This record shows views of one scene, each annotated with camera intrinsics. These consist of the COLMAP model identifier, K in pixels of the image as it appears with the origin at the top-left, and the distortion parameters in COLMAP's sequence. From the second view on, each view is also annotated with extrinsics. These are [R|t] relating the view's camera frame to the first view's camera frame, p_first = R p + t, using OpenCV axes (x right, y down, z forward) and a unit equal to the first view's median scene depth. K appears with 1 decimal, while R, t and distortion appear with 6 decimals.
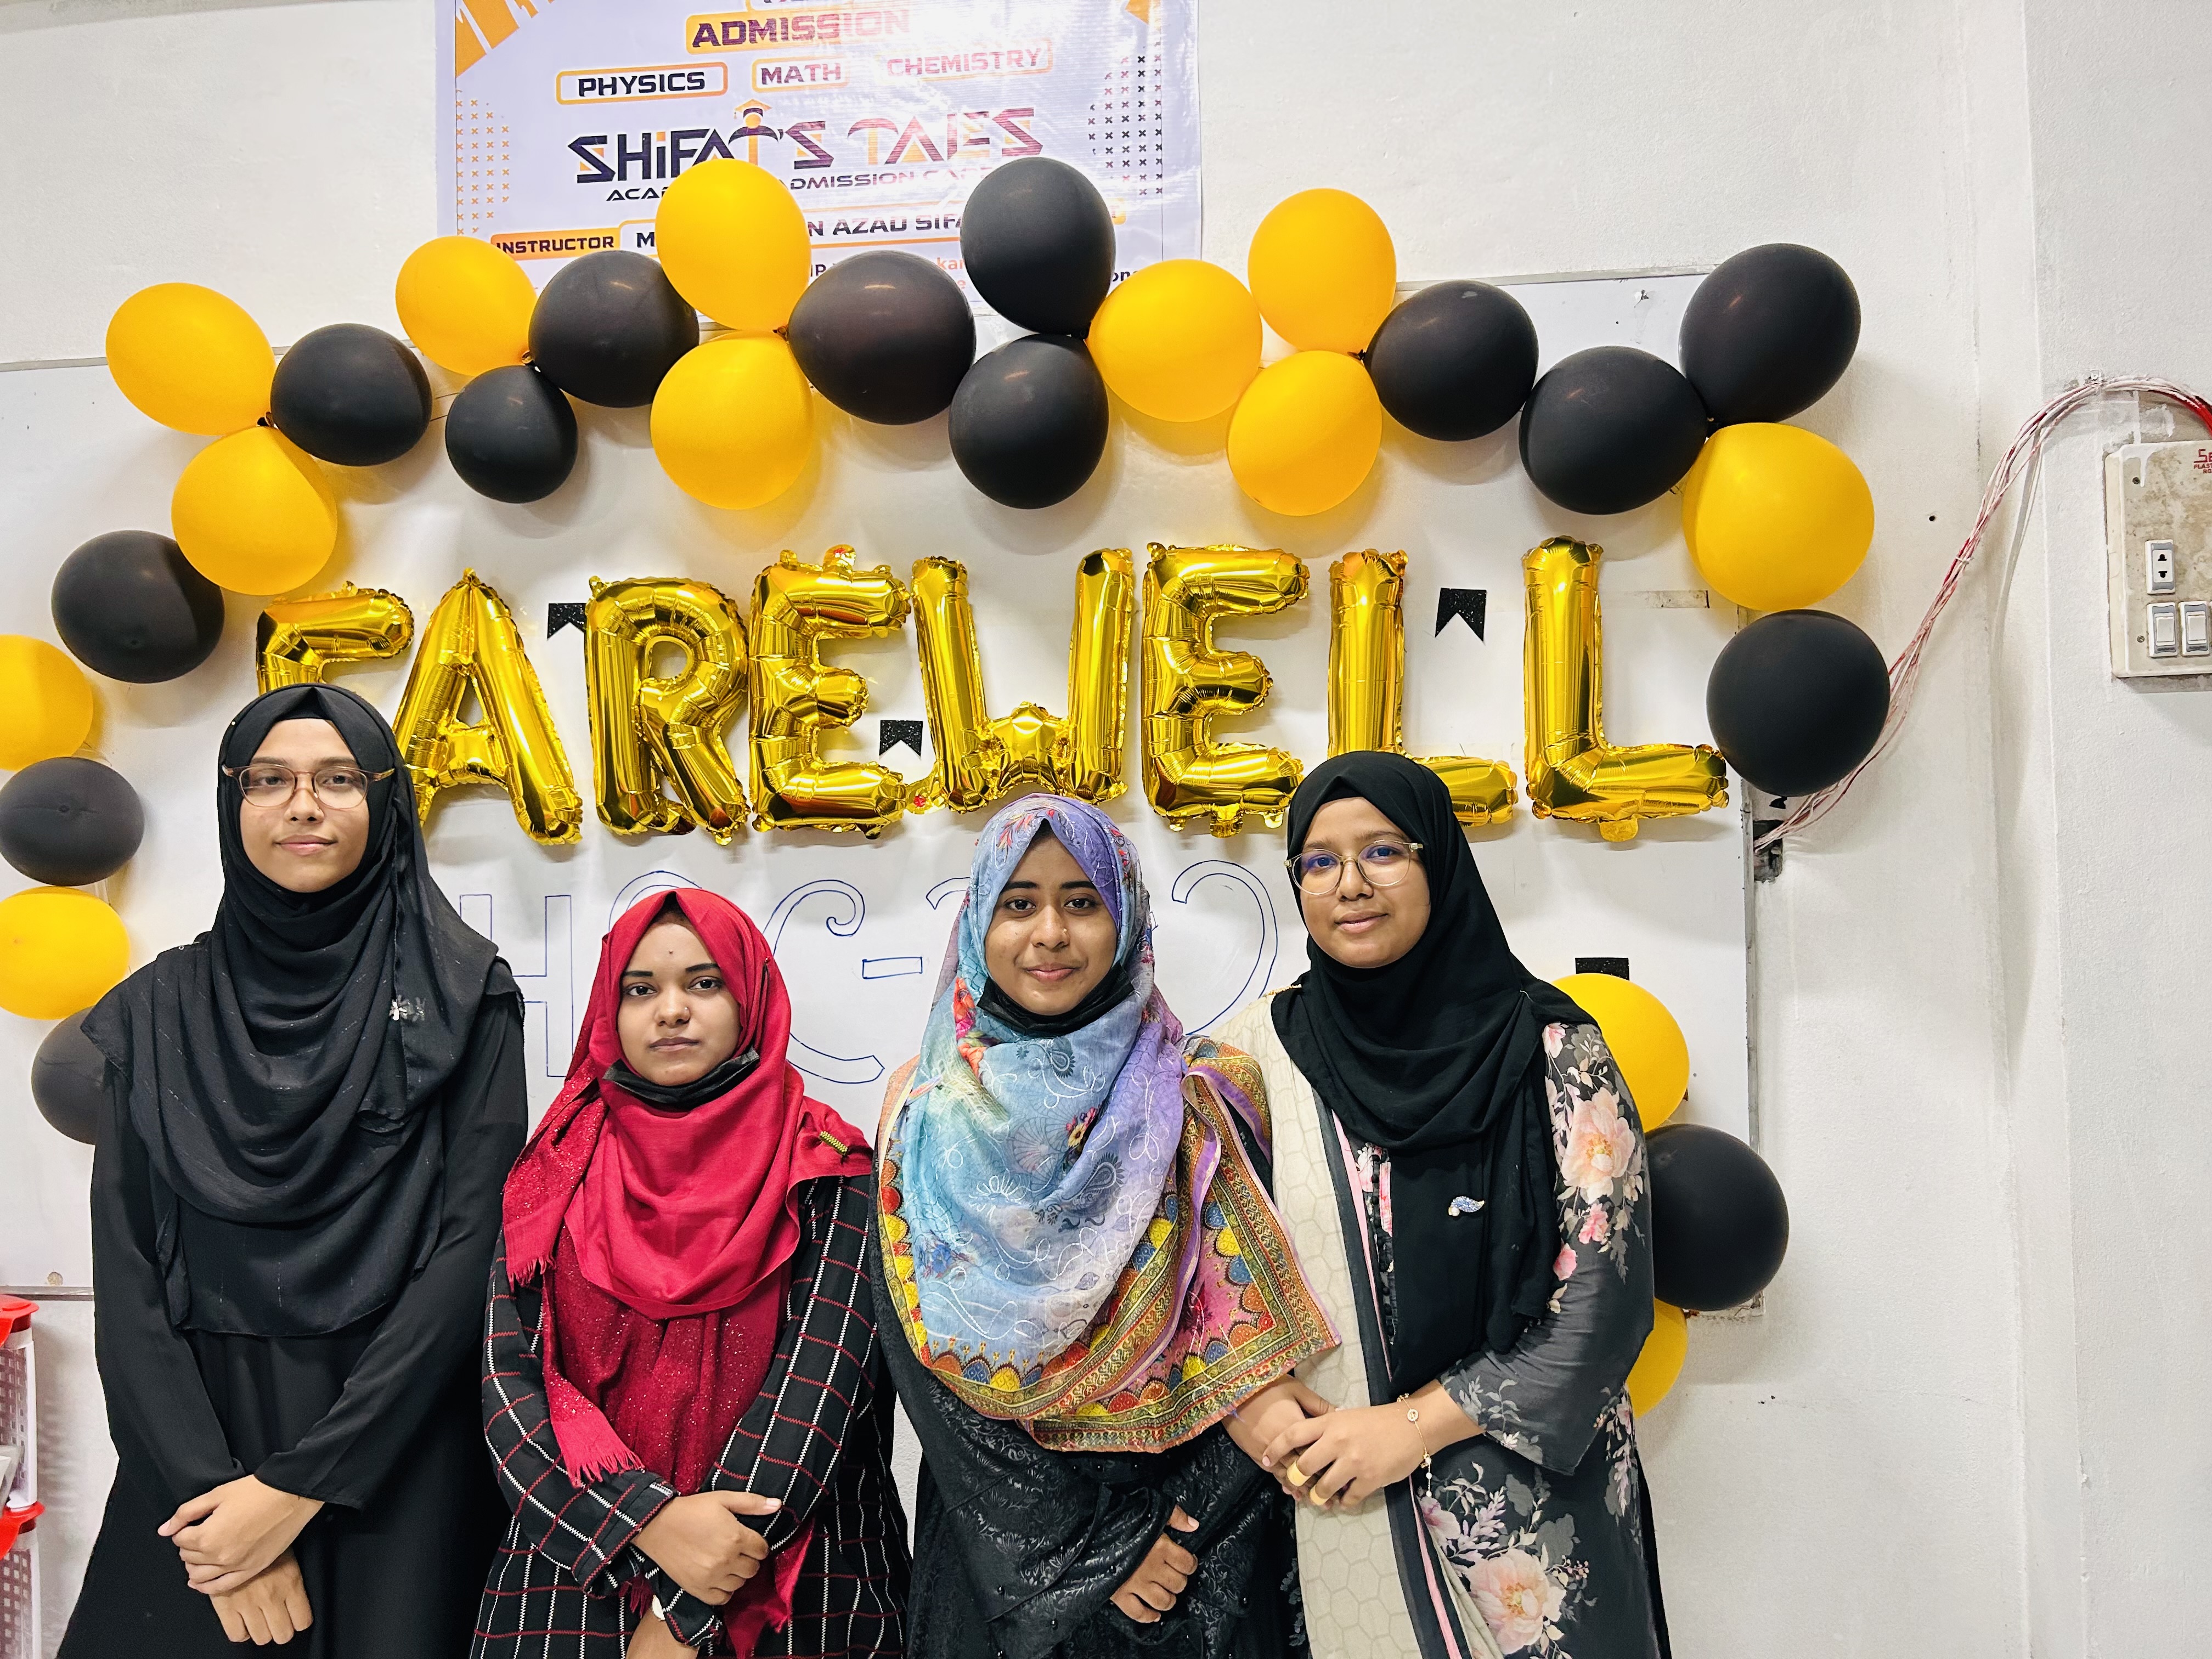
lens RADIAL K [[1741.4, 0, 1105.5], [0, 1741.4, 806.5], [0, 0, 1]] dist [0.029019, -0.023614]
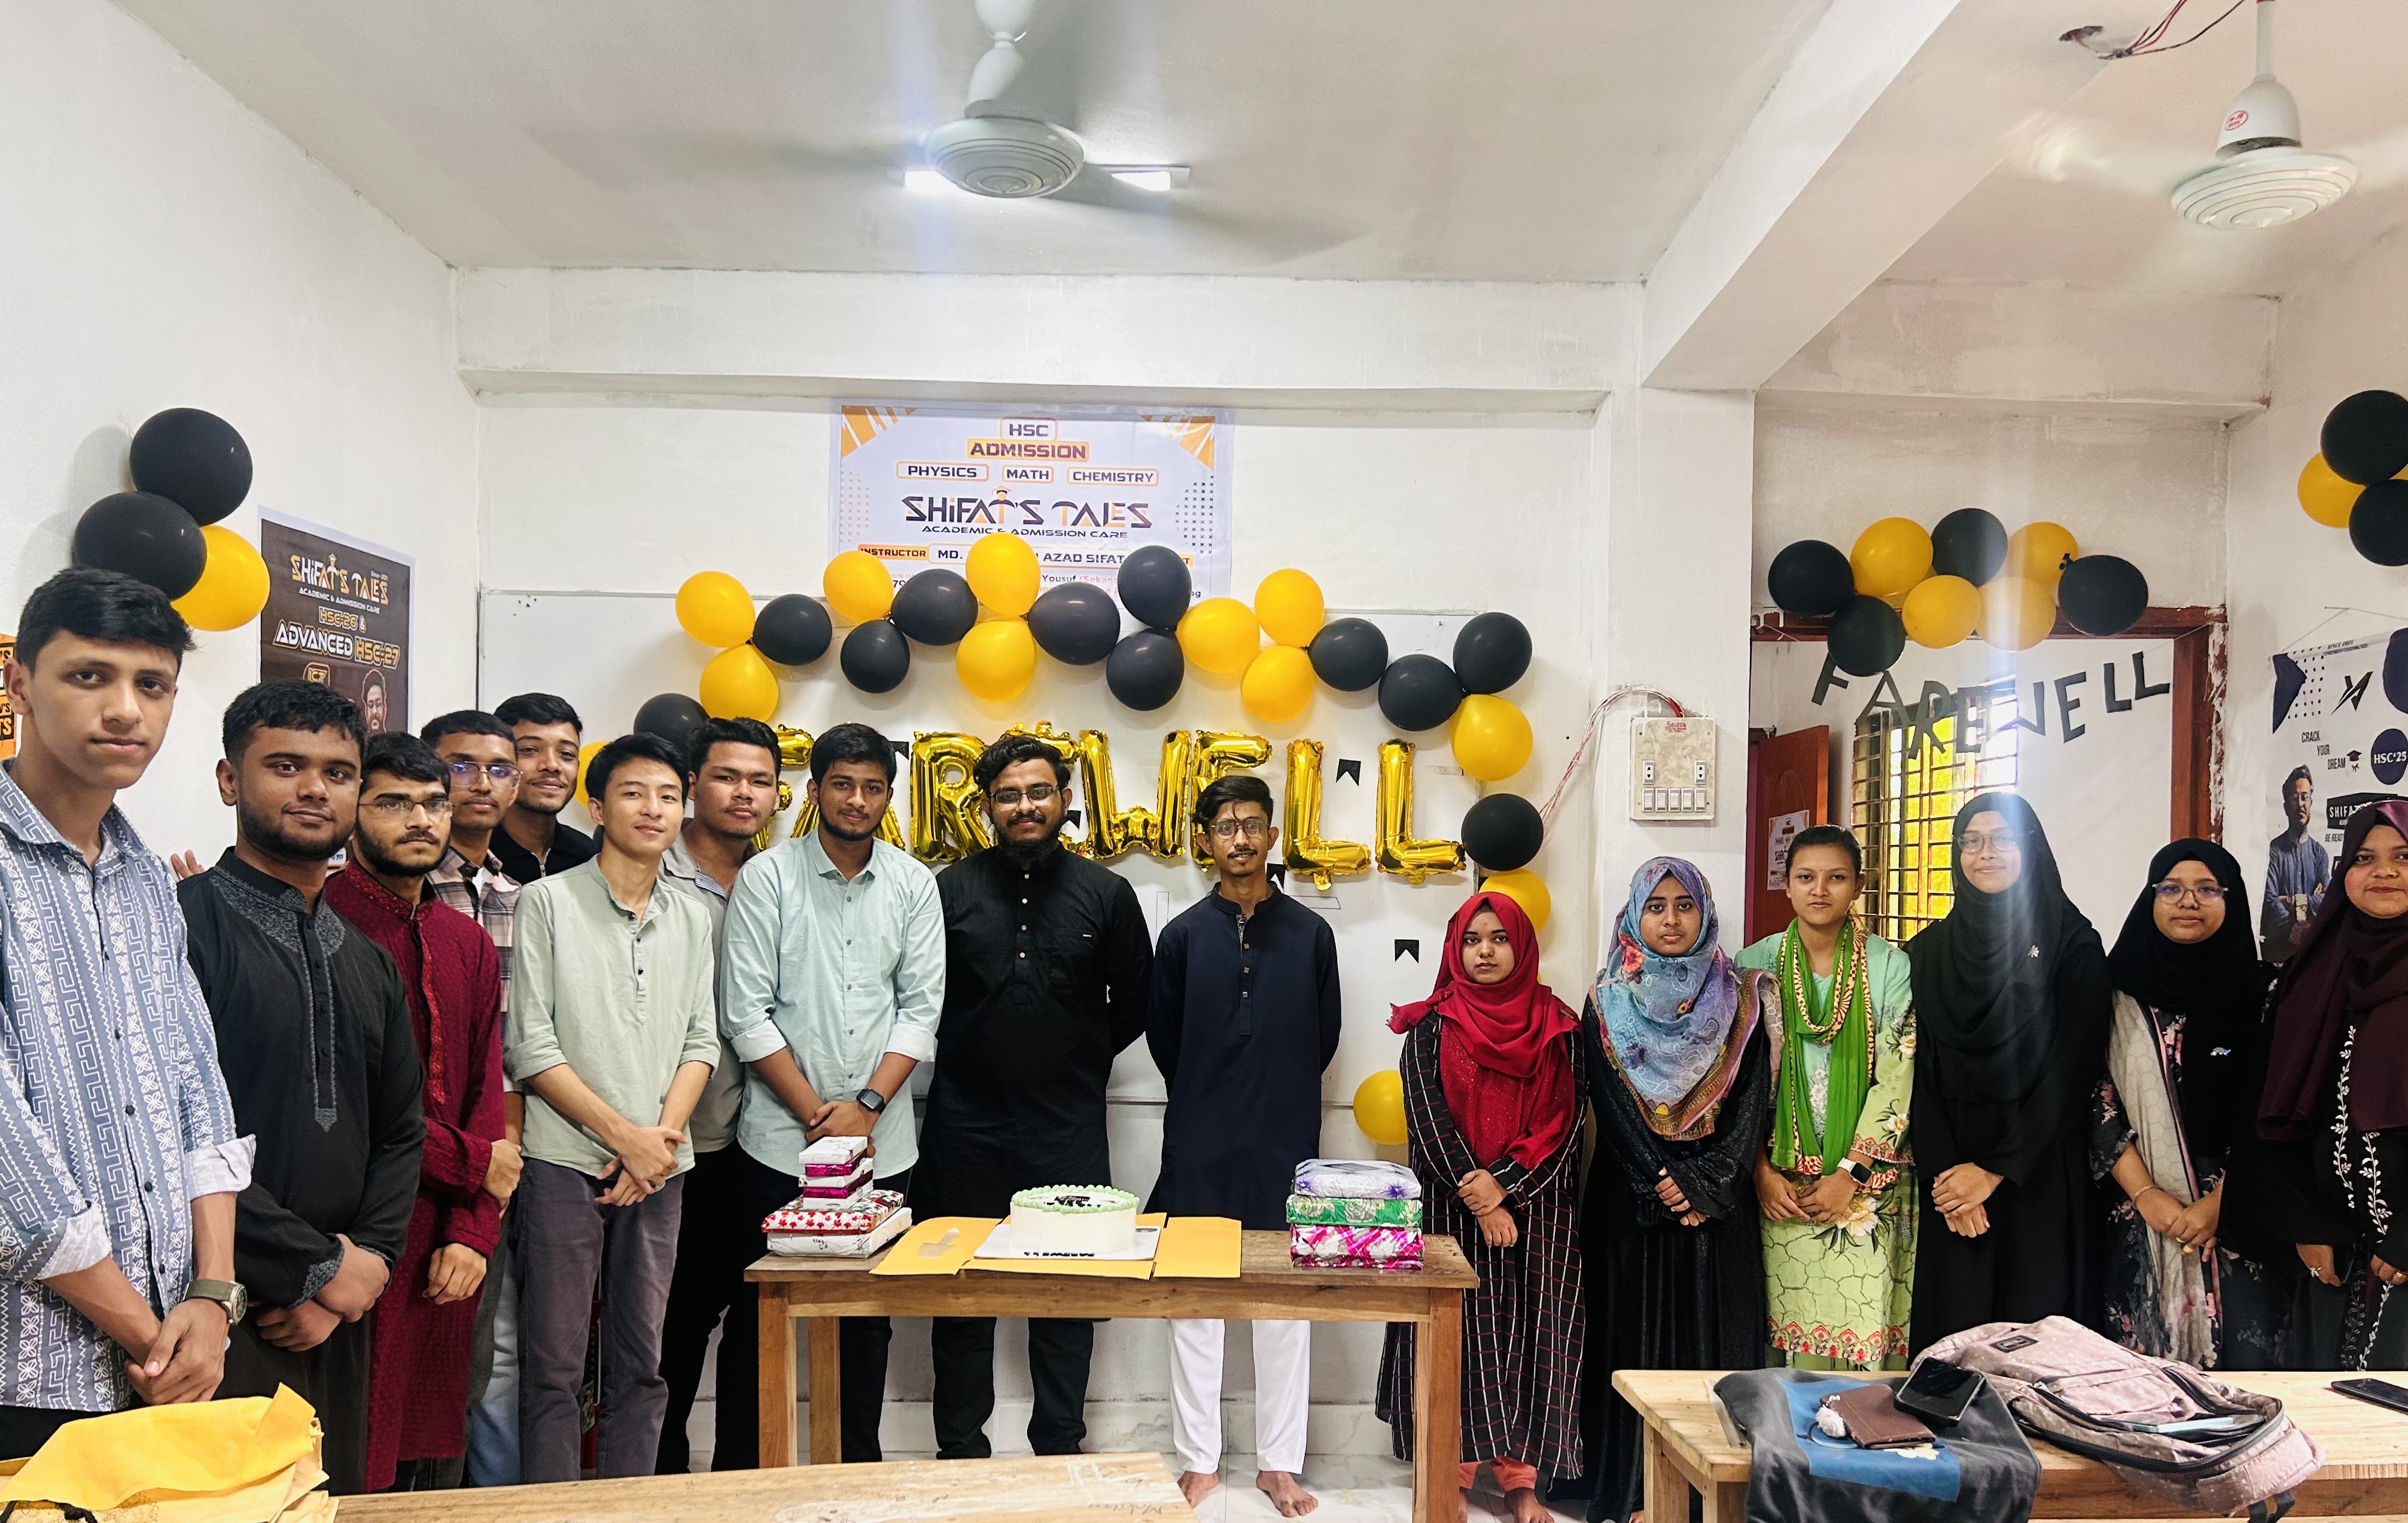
lens RADIAL K [[1860.9, 0, 1247.6], [0, 1860.9, 911.8], [0, 0, 1]] dist [0.040688, -0.031061]
pose [[0.991470, 0.035326, 0.125460, -0.180702], [-0.040643, 0.998370, 0.040072, -0.027194], [-0.123839, -0.044829, 0.991289, -1.144905]]
